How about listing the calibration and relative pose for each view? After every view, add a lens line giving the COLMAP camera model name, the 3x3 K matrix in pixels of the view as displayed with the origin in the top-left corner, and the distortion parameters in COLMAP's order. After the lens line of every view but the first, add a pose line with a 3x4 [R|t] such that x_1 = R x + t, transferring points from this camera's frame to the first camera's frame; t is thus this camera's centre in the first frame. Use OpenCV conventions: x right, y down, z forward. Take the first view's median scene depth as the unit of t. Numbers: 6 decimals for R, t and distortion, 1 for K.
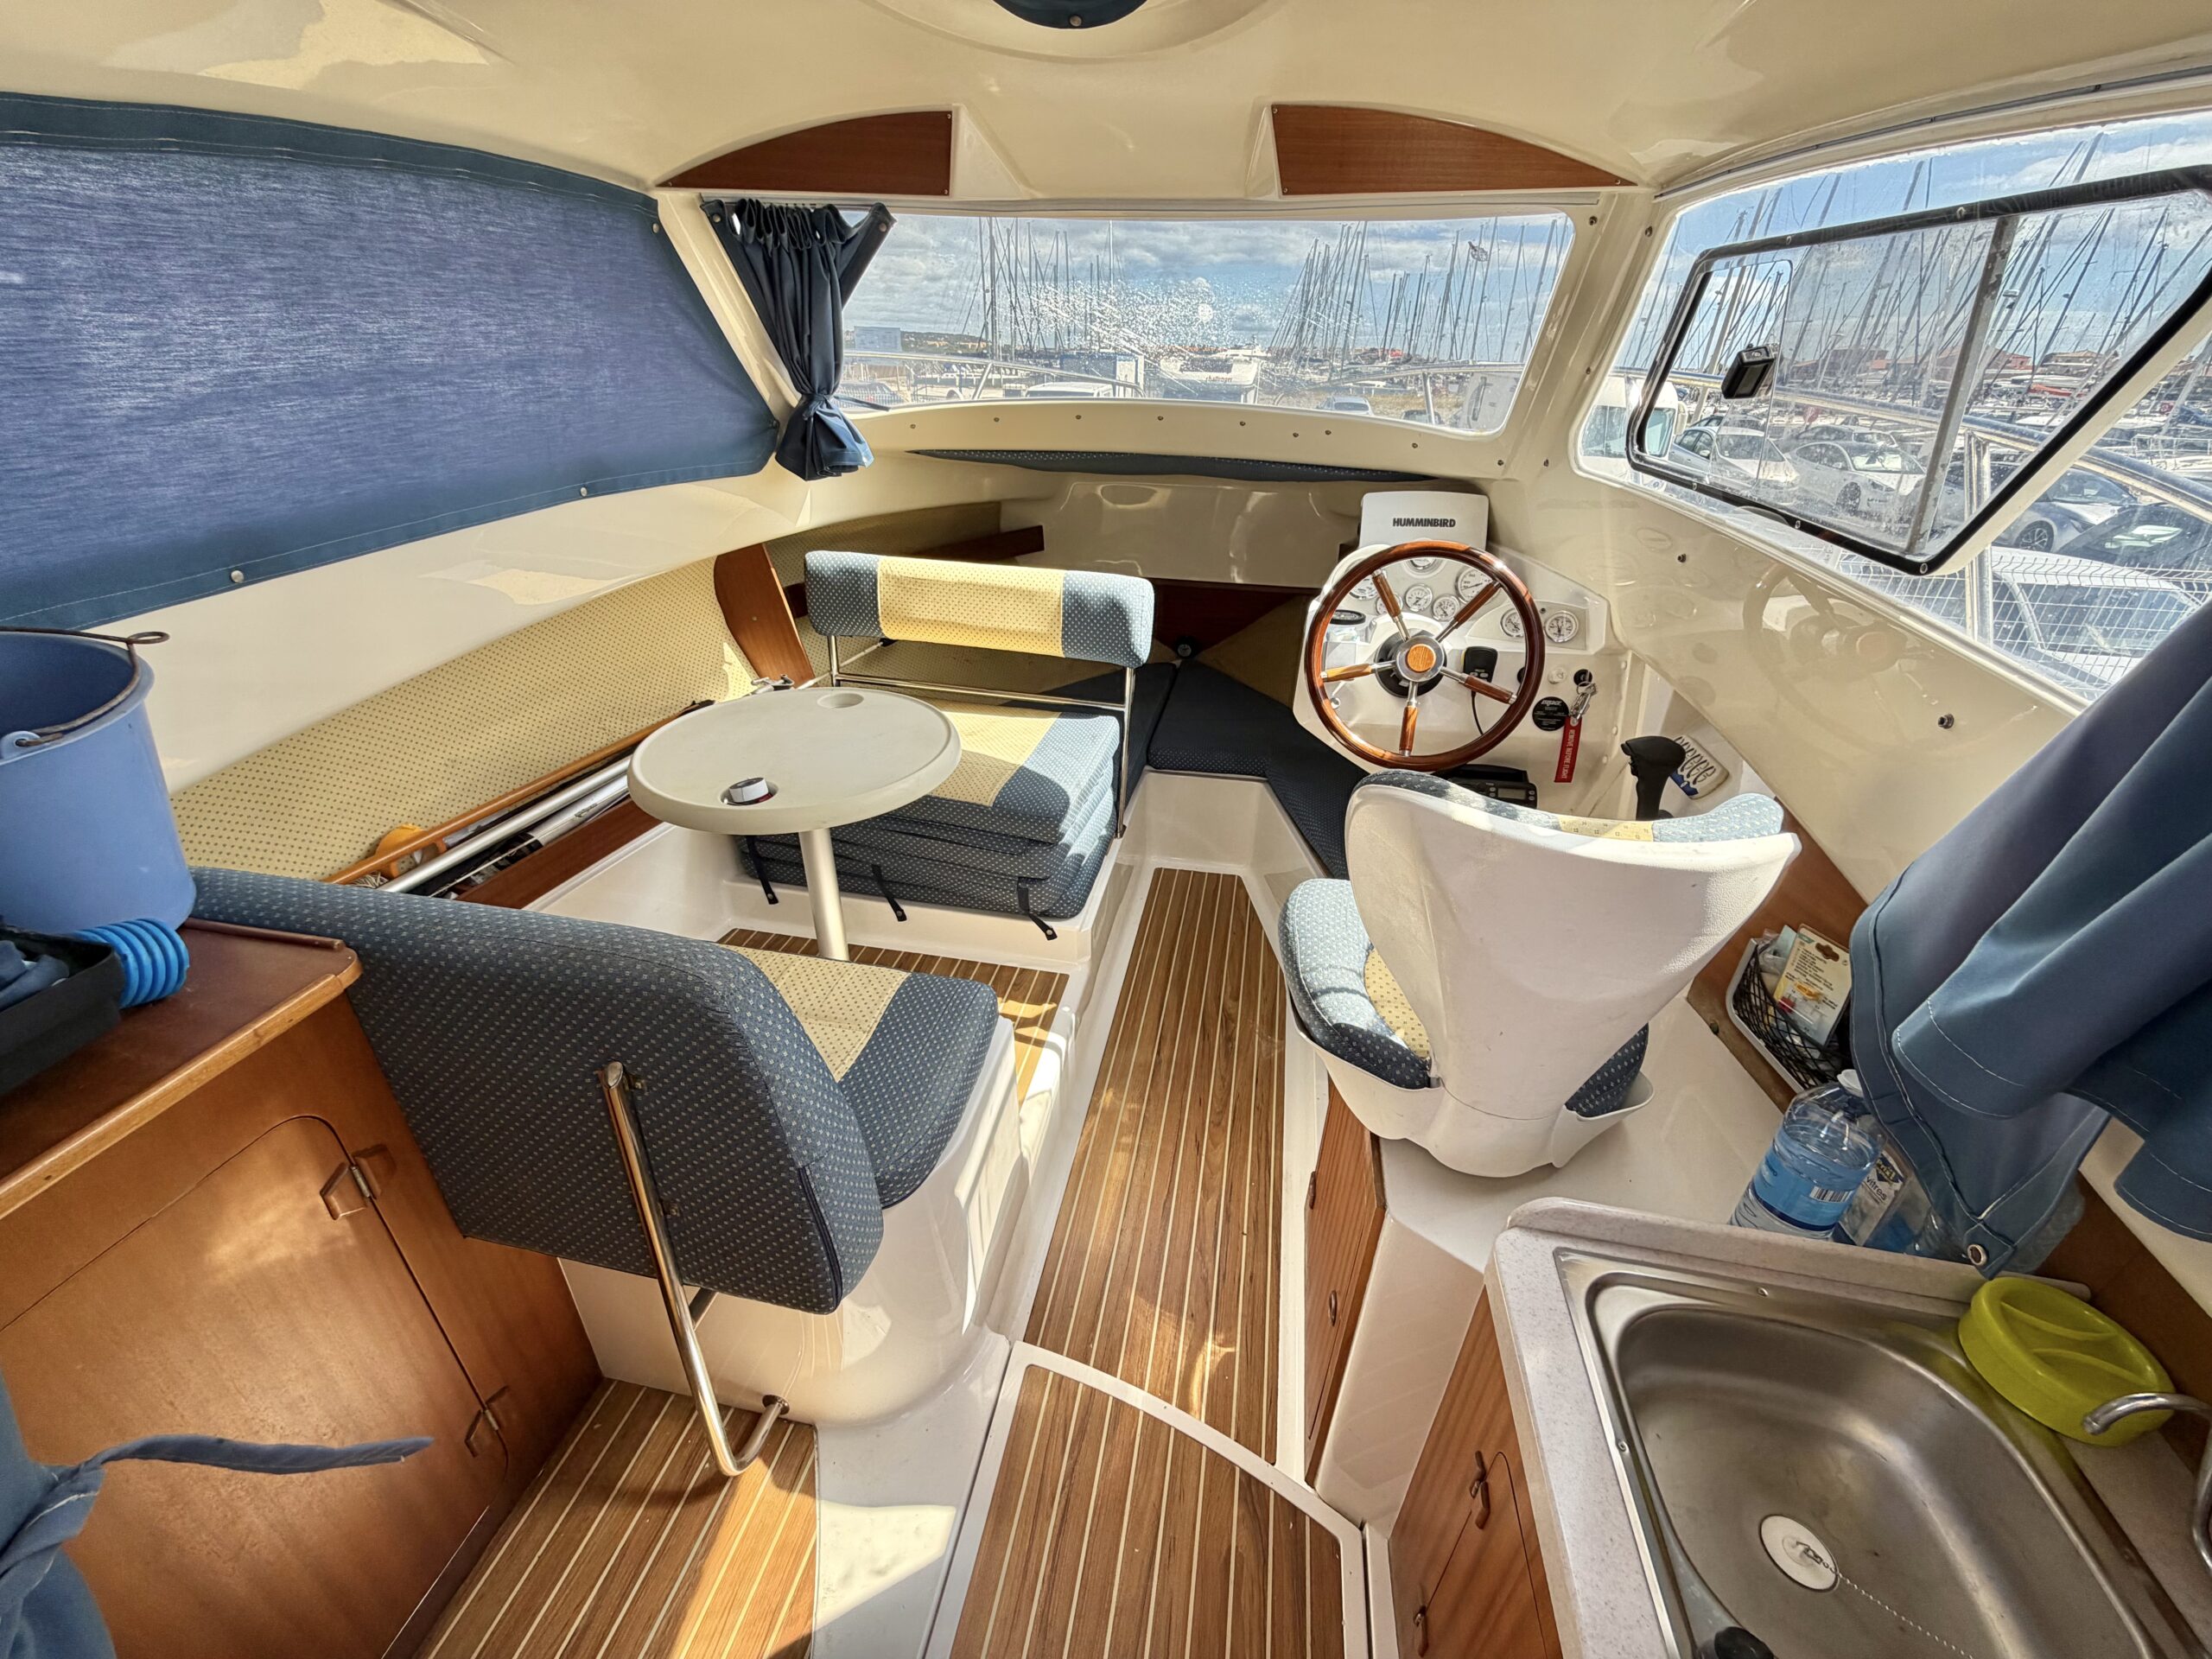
lens RADIAL K [[892.3, 0, 1107.4], [0, 892.3, 829.3], [0, 0, 1]] dist [0.001925, -0.000462]
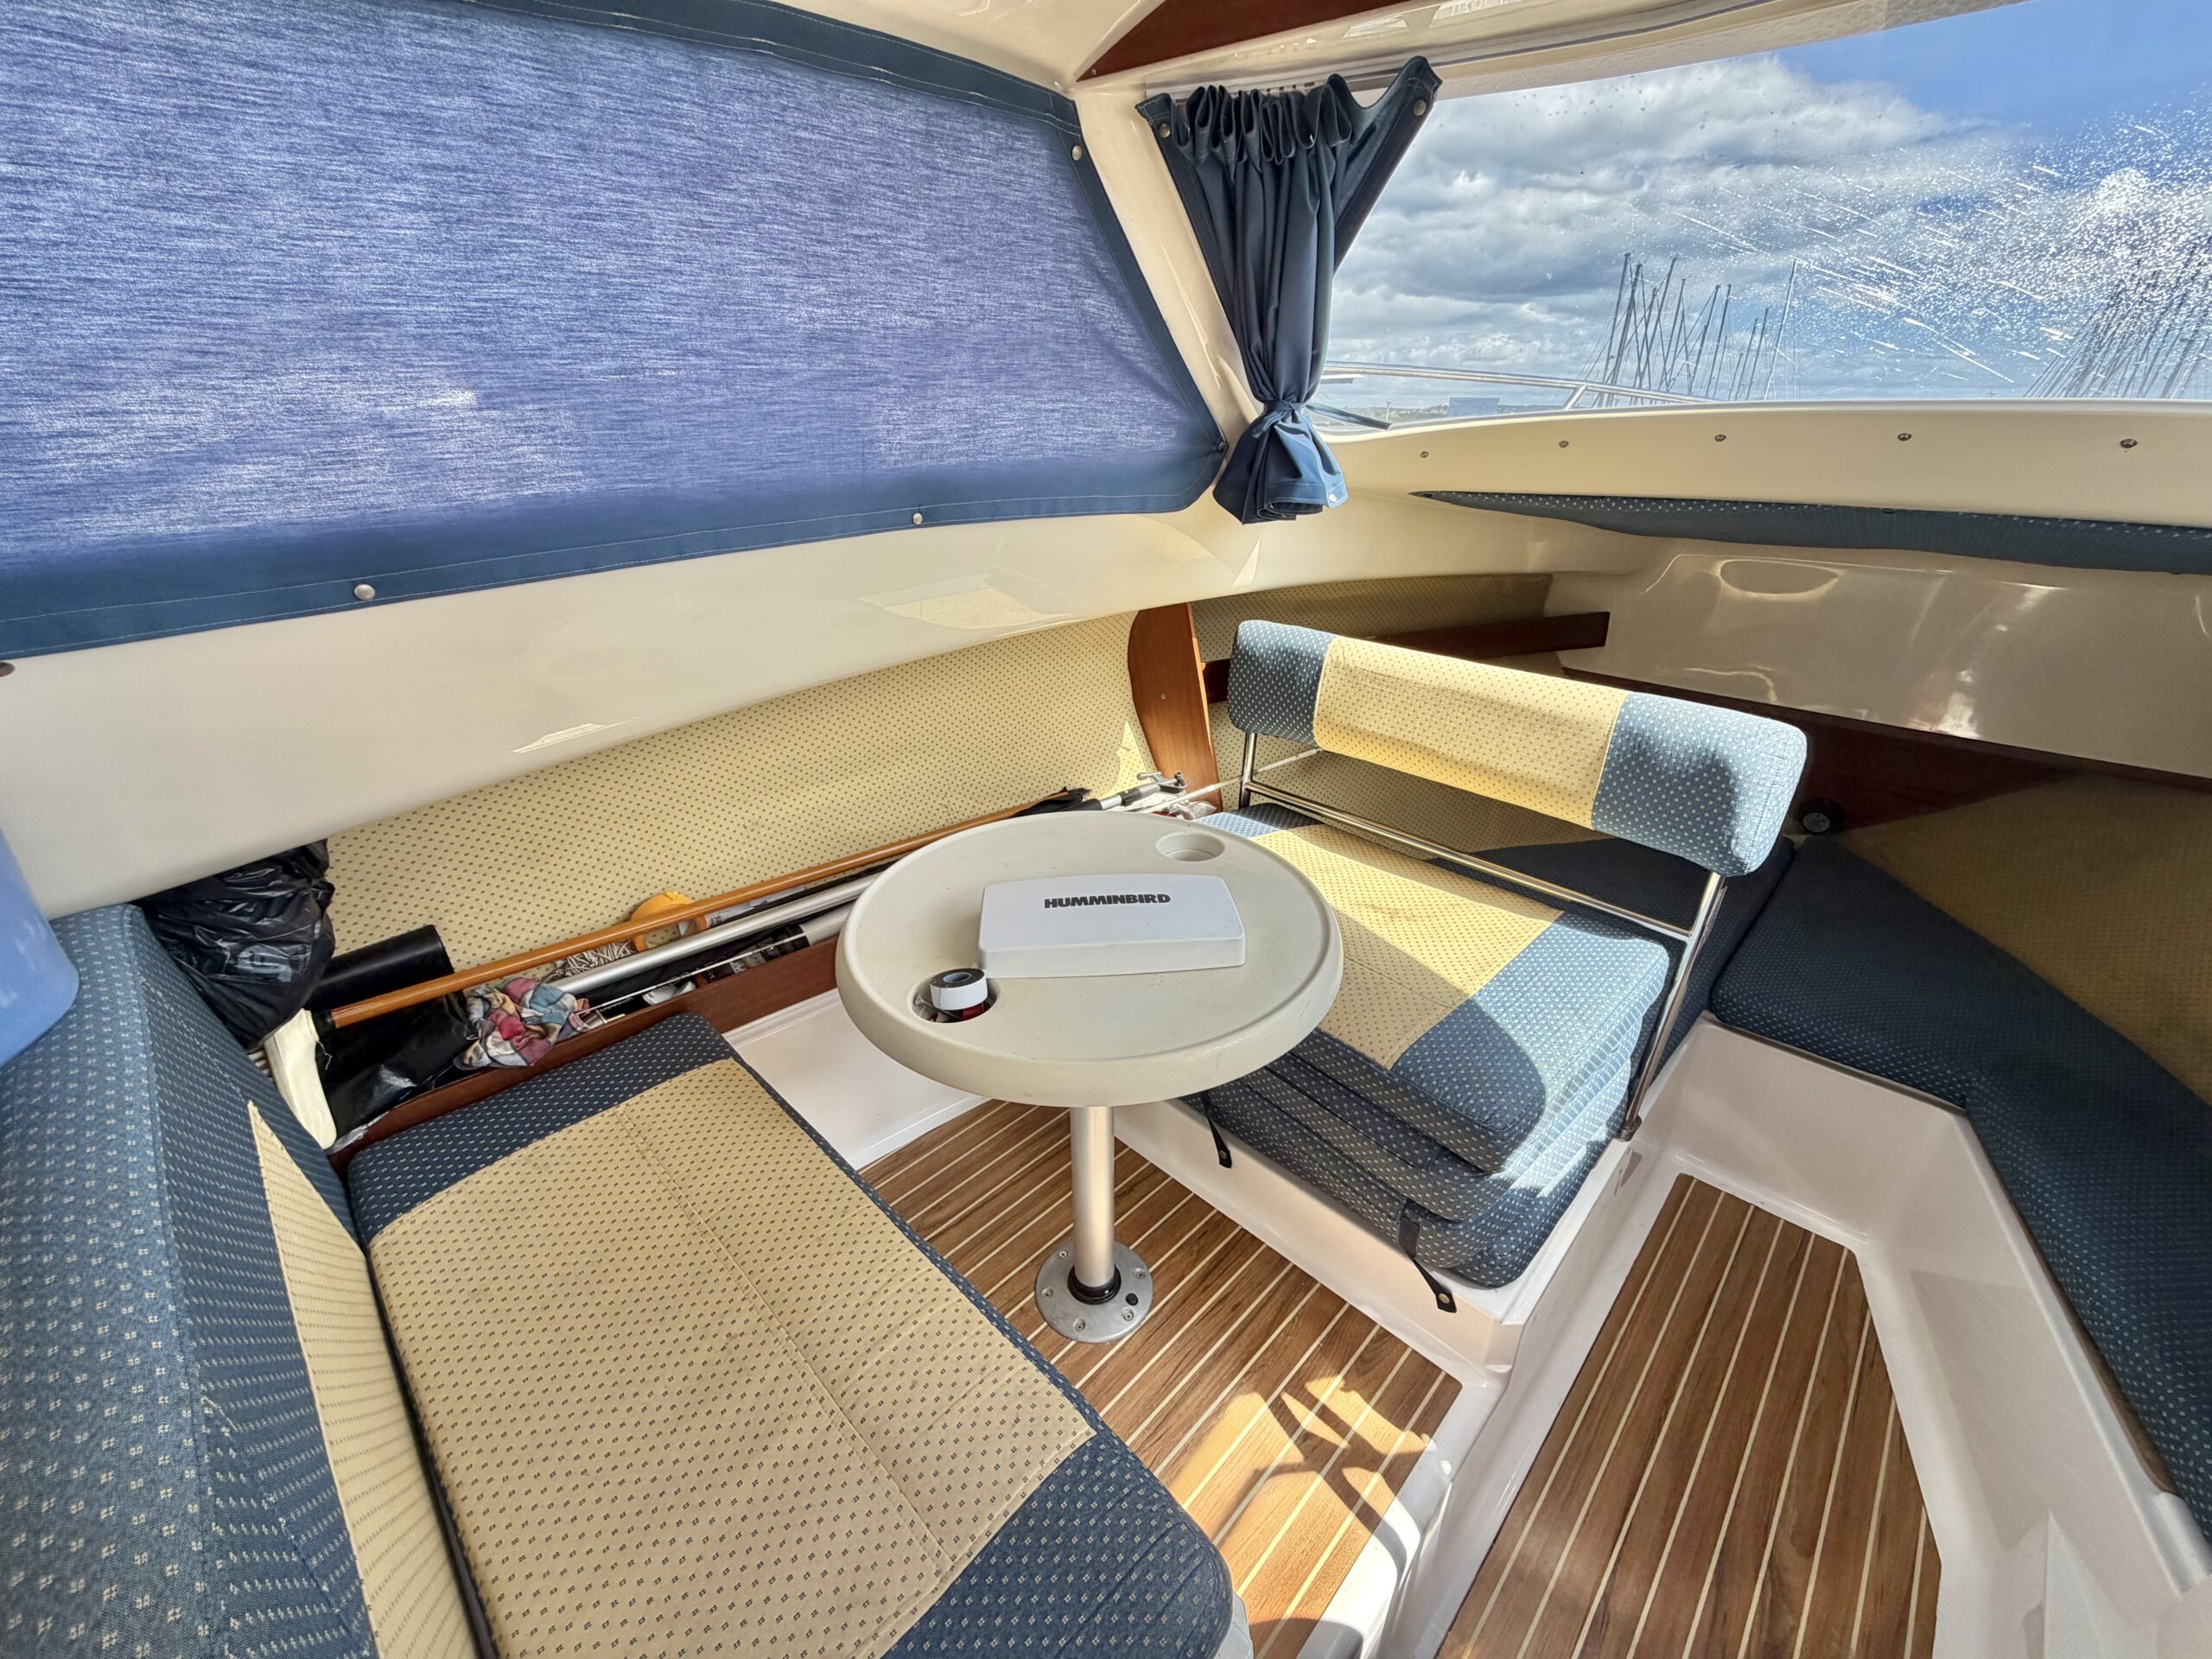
lens RADIAL K [[892.3, 0, 1100.0], [0, 892.3, 825.7], [0, 0, 1]] dist [0.001925, -0.000462]
pose [[0.832236, 0.210111, -0.513065, -0.023742], [-0.245913, 0.969290, -0.001947, -0.160514], [0.496900, 0.127790, 0.858347, 0.453866]]
